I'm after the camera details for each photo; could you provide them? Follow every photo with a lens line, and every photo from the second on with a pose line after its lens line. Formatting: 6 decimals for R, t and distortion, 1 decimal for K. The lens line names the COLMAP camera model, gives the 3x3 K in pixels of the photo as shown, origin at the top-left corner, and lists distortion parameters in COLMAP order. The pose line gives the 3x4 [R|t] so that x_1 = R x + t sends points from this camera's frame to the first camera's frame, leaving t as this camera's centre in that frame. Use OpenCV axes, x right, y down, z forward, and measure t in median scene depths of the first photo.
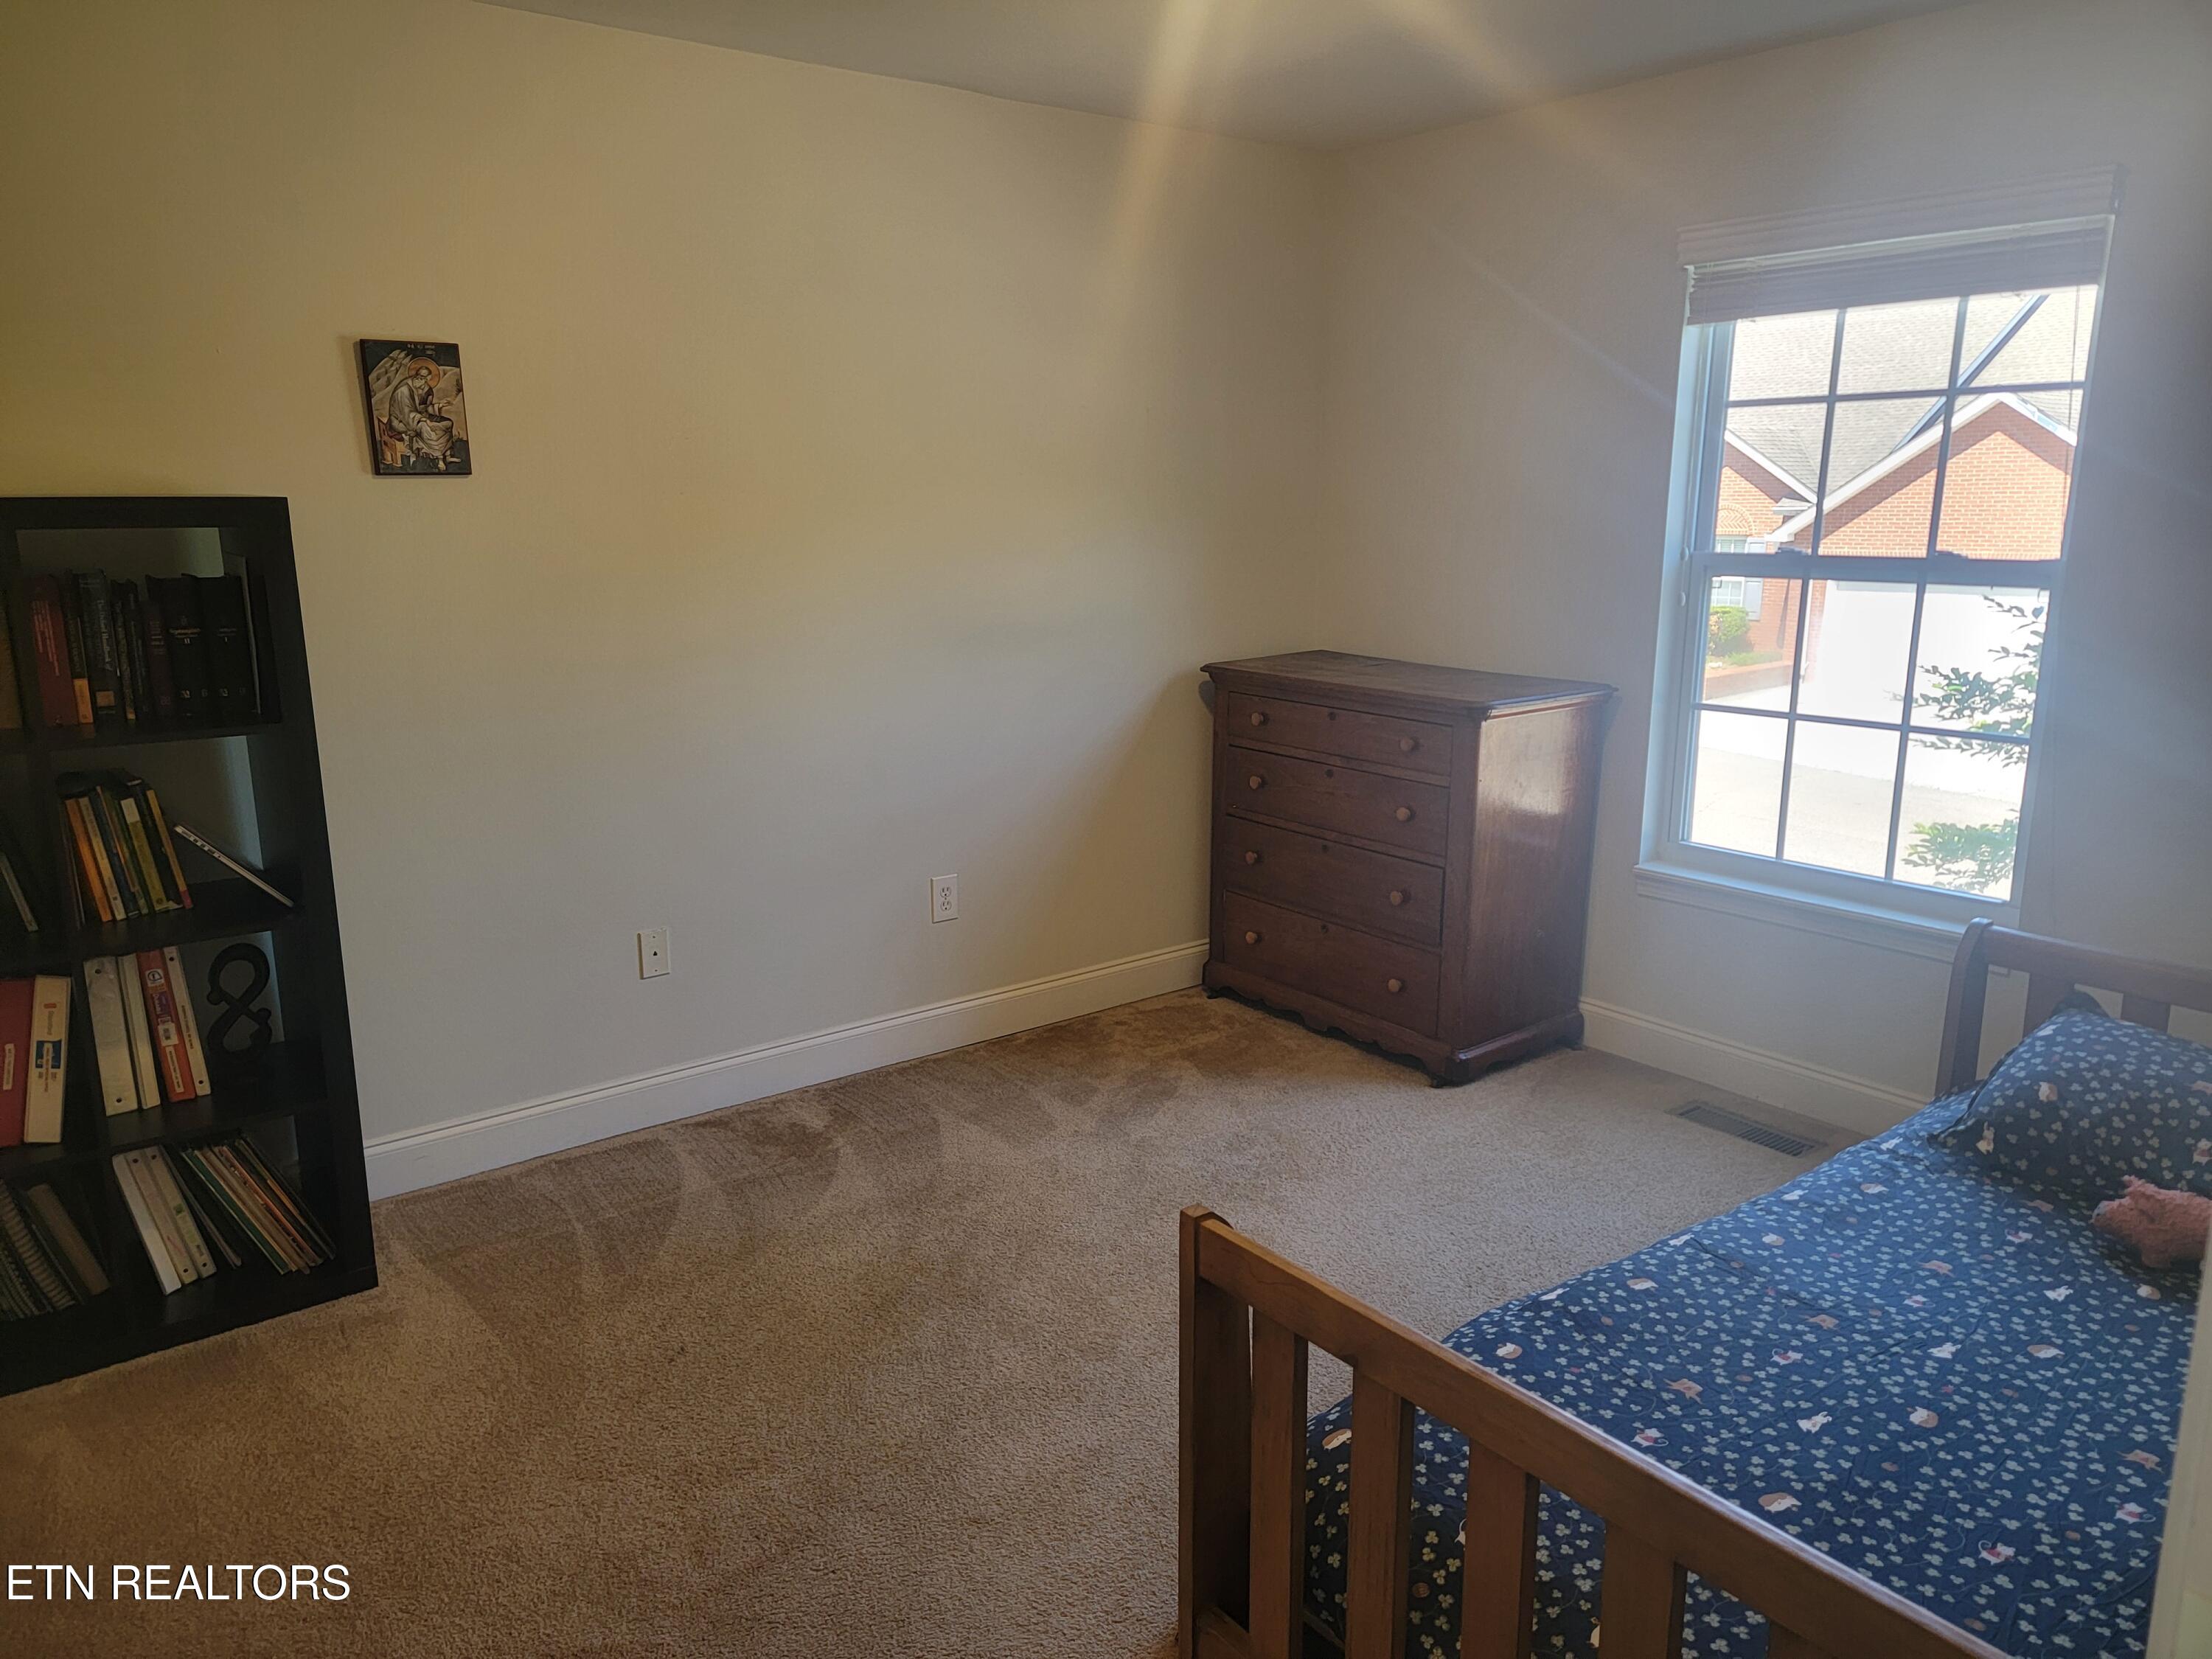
lens RADIAL K [[1571.4, 0, 1106.0], [0, 1571.4, 829.5], [0, 0, 1]] dist [0.097469, -0.087252]
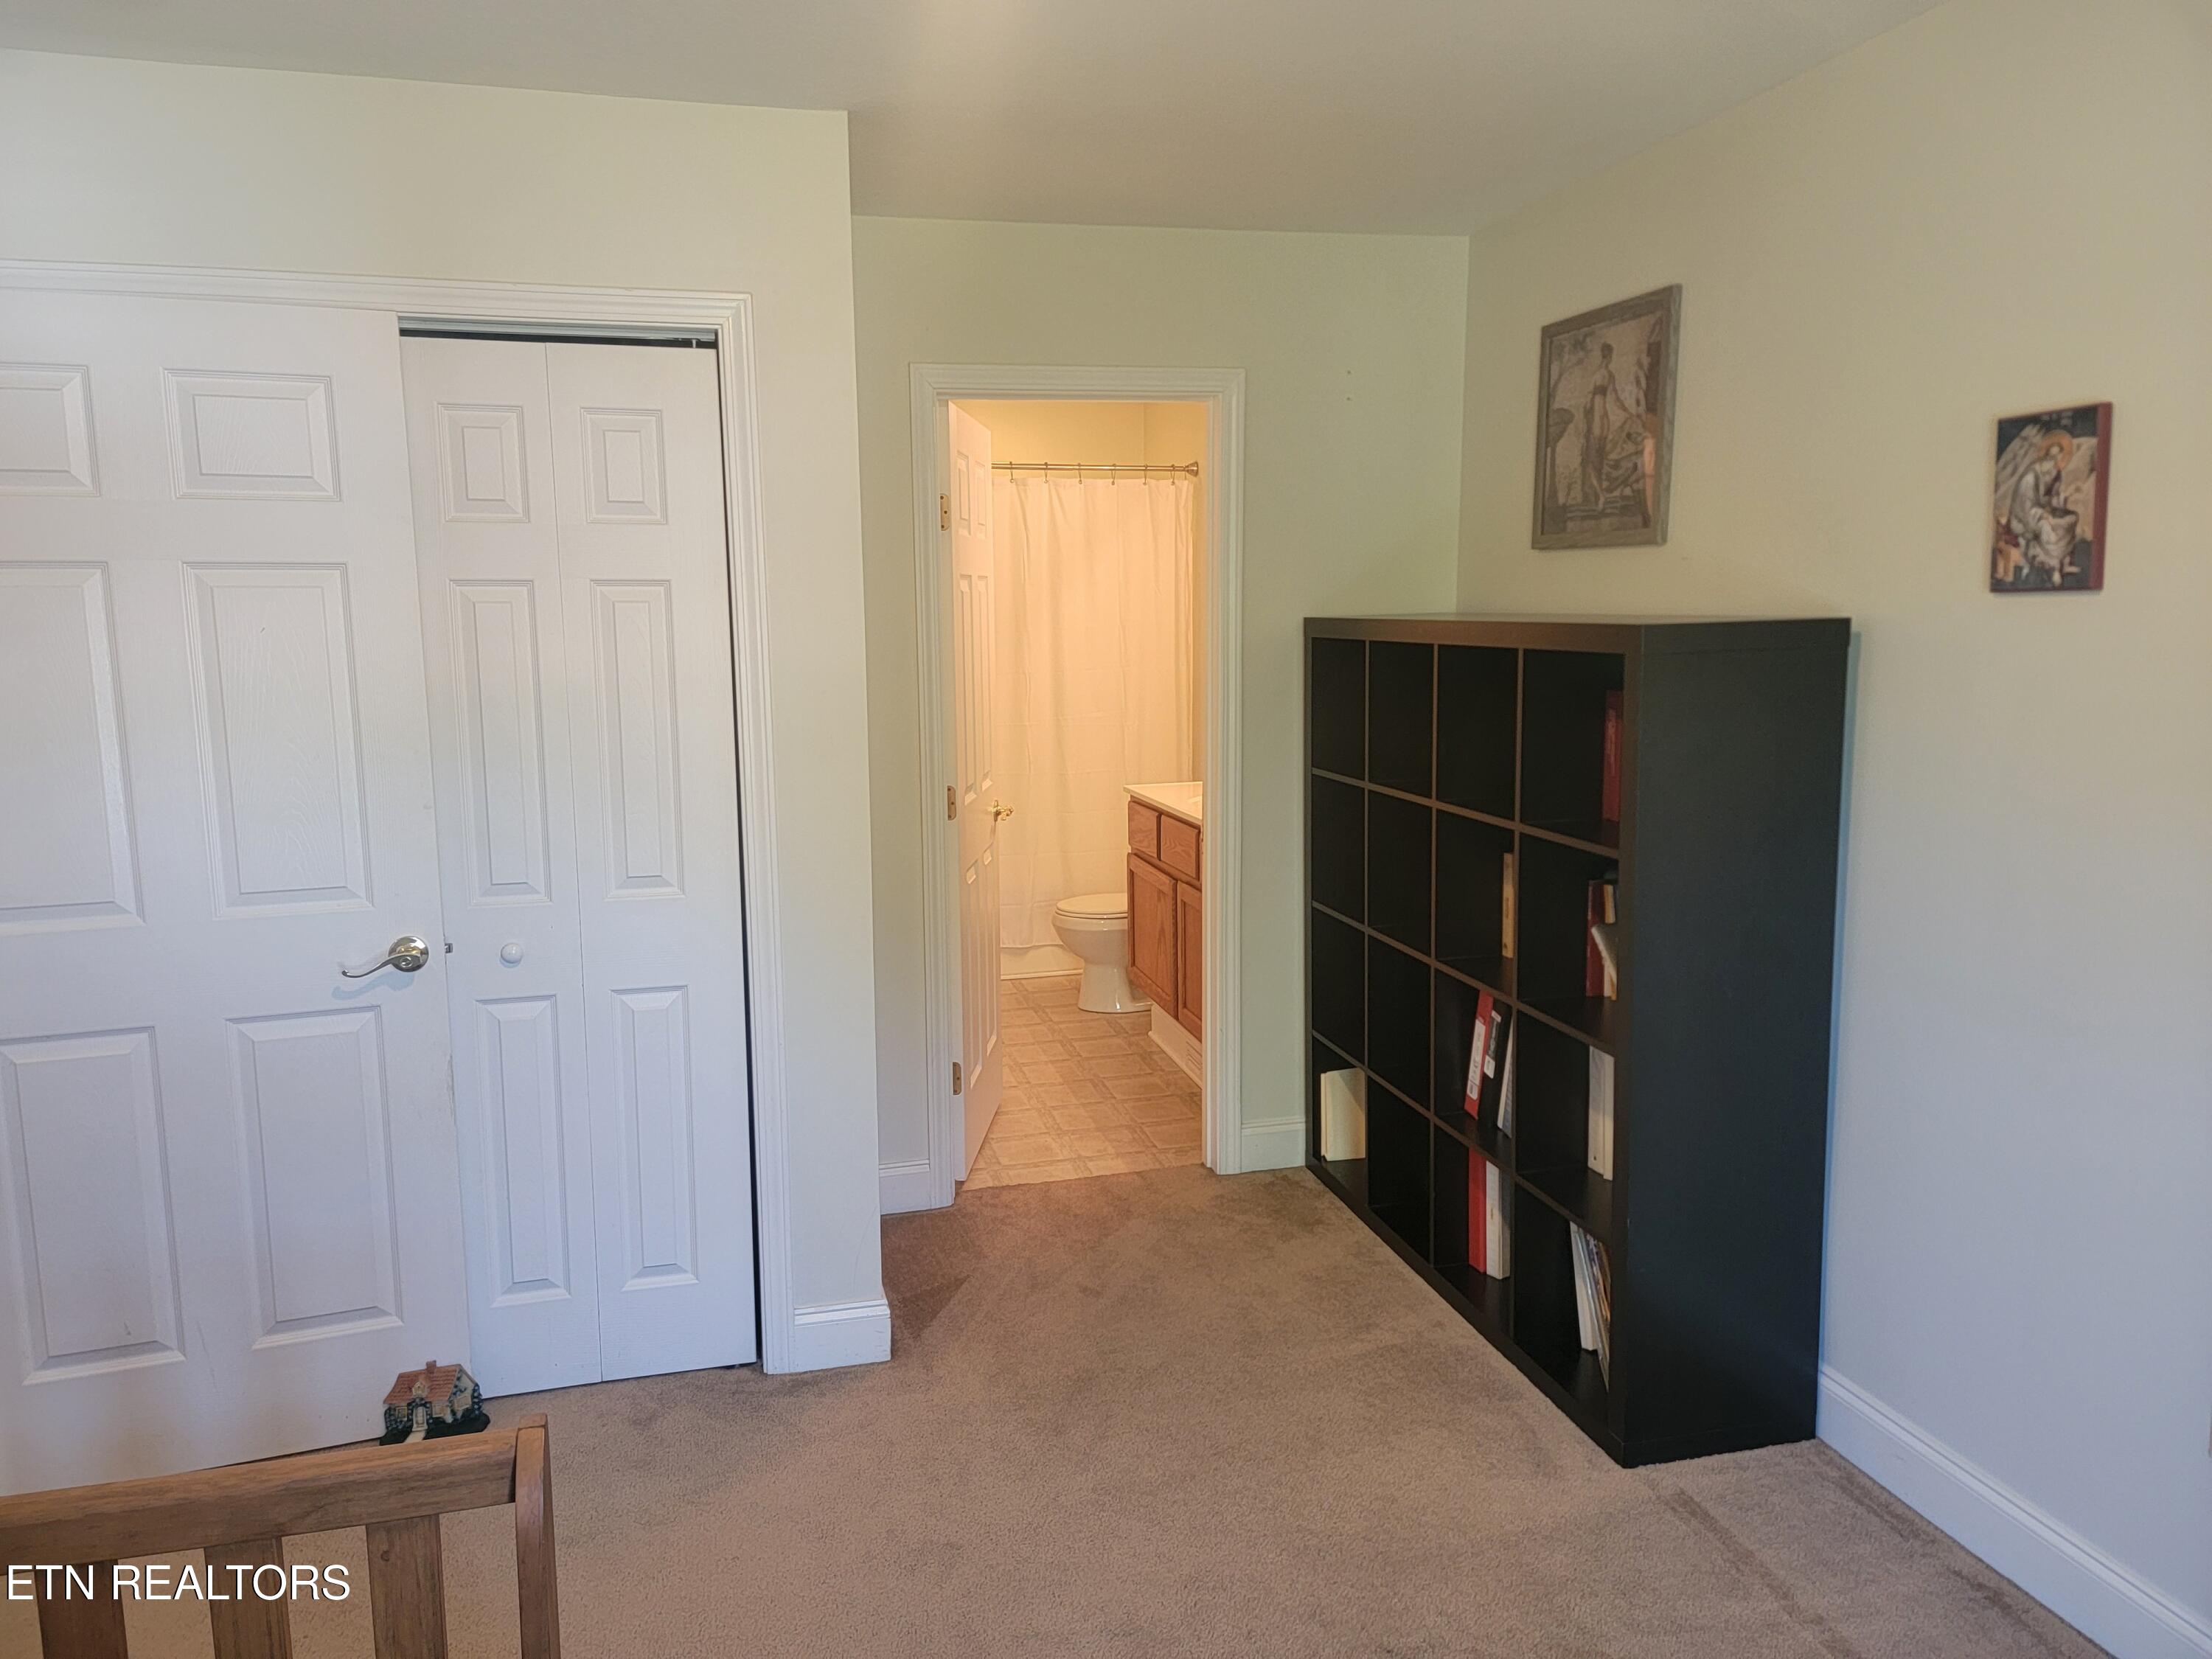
lens RADIAL K [[1571.4, 0, 1106.0], [0, 1571.4, 829.5], [0, 0, 1]] dist [0.097469, -0.087252]
pose [[-0.404966, 0.138608, -0.903765, 0.421658], [-0.188954, 0.954419, 0.231045, -0.209267], [0.894594, 0.264335, -0.360316, 0.922134]]
